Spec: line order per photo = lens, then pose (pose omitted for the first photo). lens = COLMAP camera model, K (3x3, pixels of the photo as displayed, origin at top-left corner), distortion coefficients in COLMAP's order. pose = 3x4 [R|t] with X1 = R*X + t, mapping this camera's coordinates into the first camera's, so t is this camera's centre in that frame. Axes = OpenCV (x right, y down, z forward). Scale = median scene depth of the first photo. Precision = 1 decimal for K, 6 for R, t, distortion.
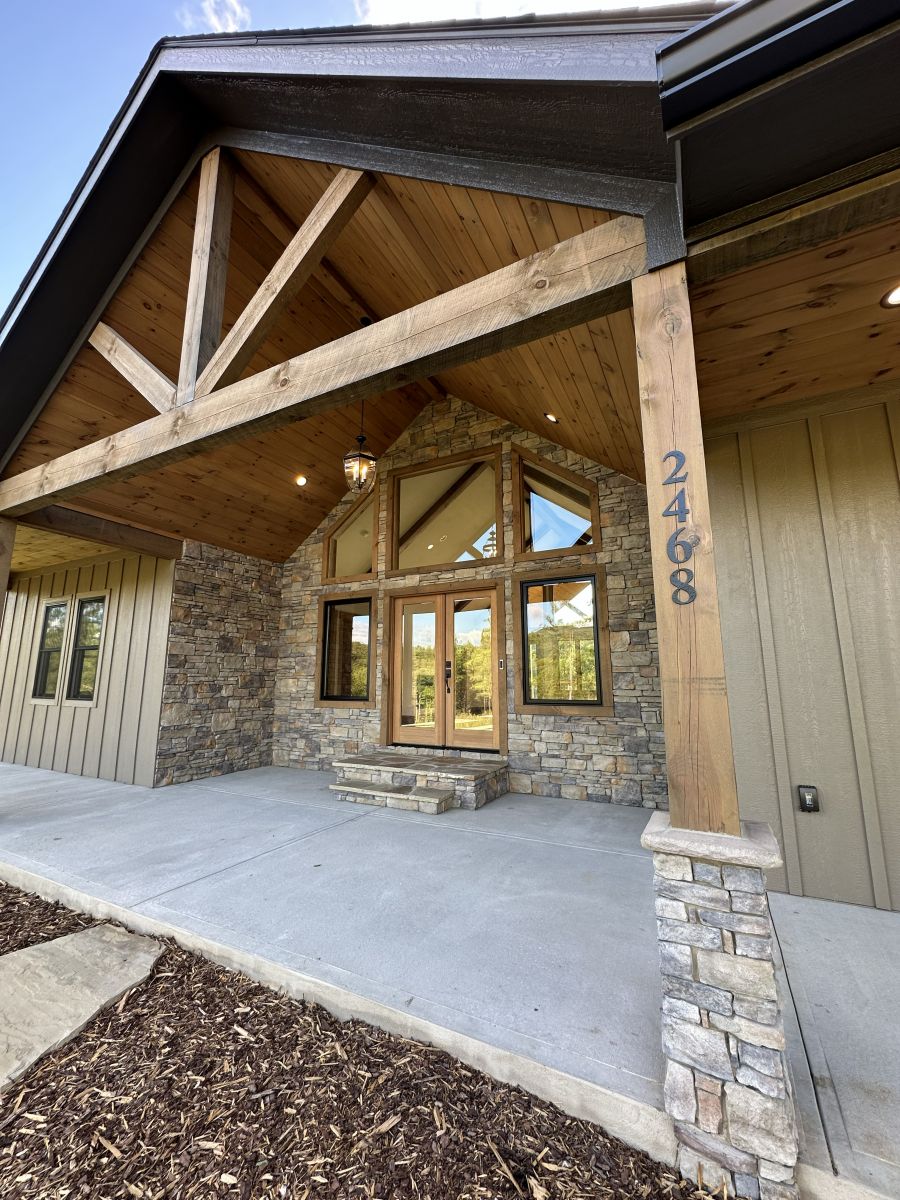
lens RADIAL K [[480.3, 0, 451.4], [0, 480.3, 594.6], [0, 0, 1]] dist [-0.007626, 0.001425]
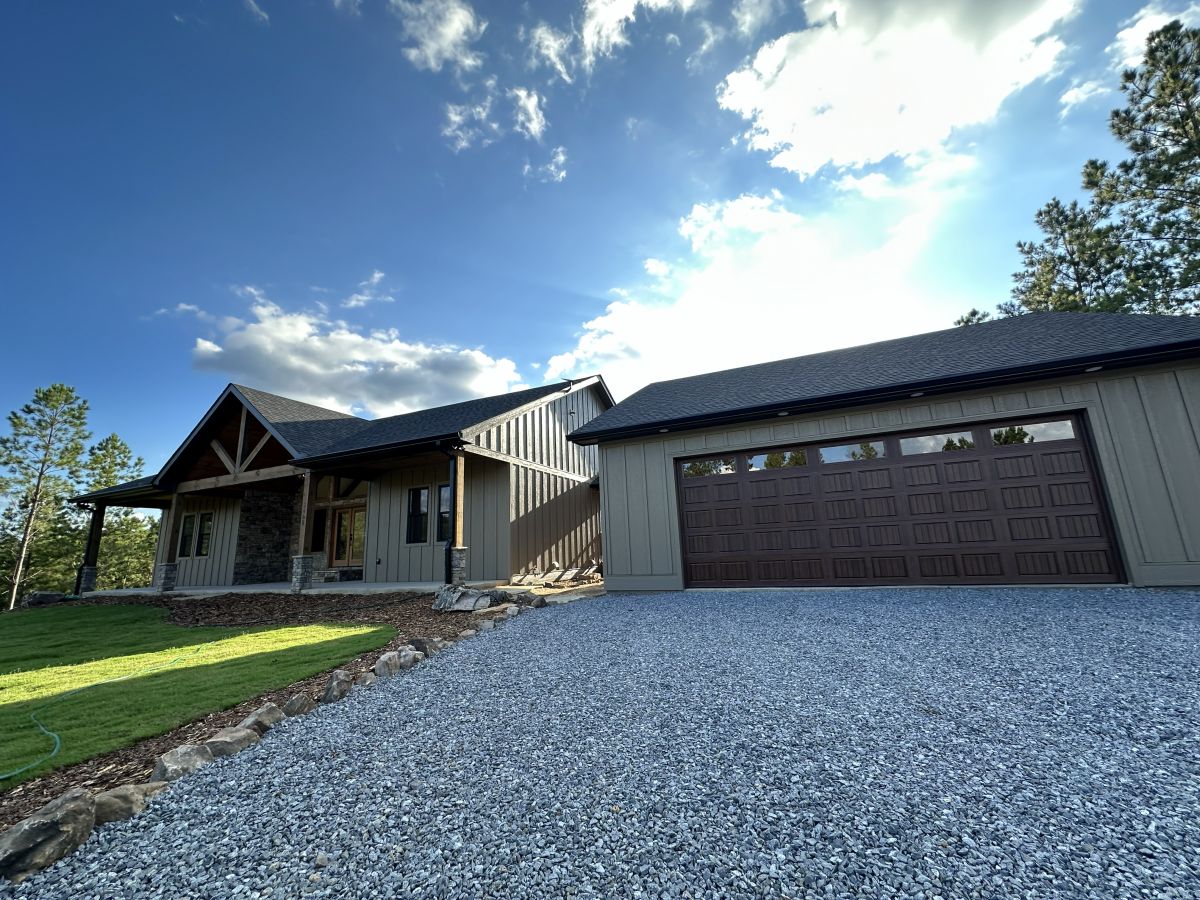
lens RADIAL K [[480.3, 0, 605.6], [0, 480.3, 446.4], [0, 0, 1]] dist [-0.007626, 0.001425]
pose [[0.996690, -0.024049, 0.077662, 1.151174], [0.026816, 0.999035, -0.034790, -0.206623], [-0.076751, 0.036758, 0.996373, -1.682653]]
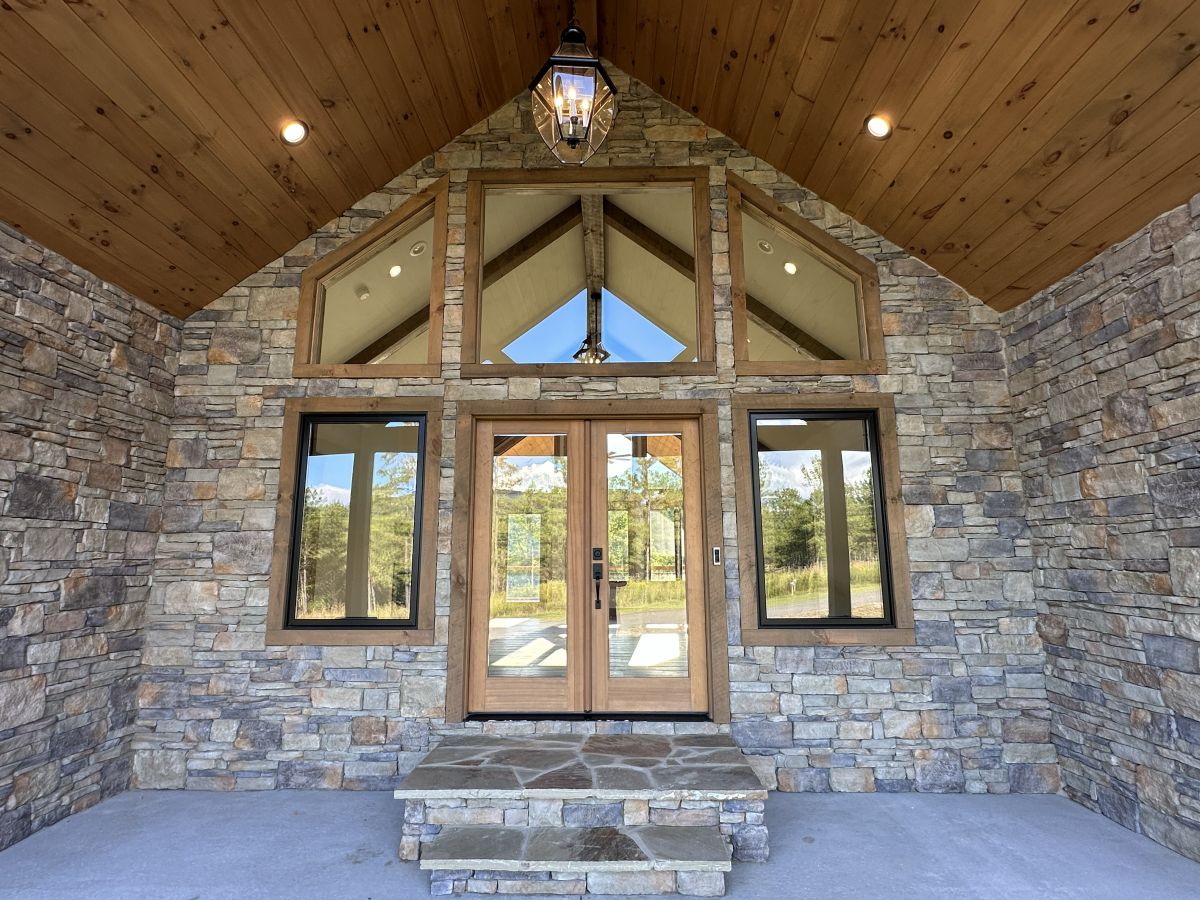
lens RADIAL K [[610.9, 0, 595.1], [0, 610.9, 448.1], [0, 0, 1]] dist [-0.004571, 0.001117]
pose [[0.892211, 0.078057, 0.444822, -0.305282], [-0.078422, 0.996765, -0.017616, 0.040747], [-0.444758, -0.019166, 0.895446, 0.391347]]
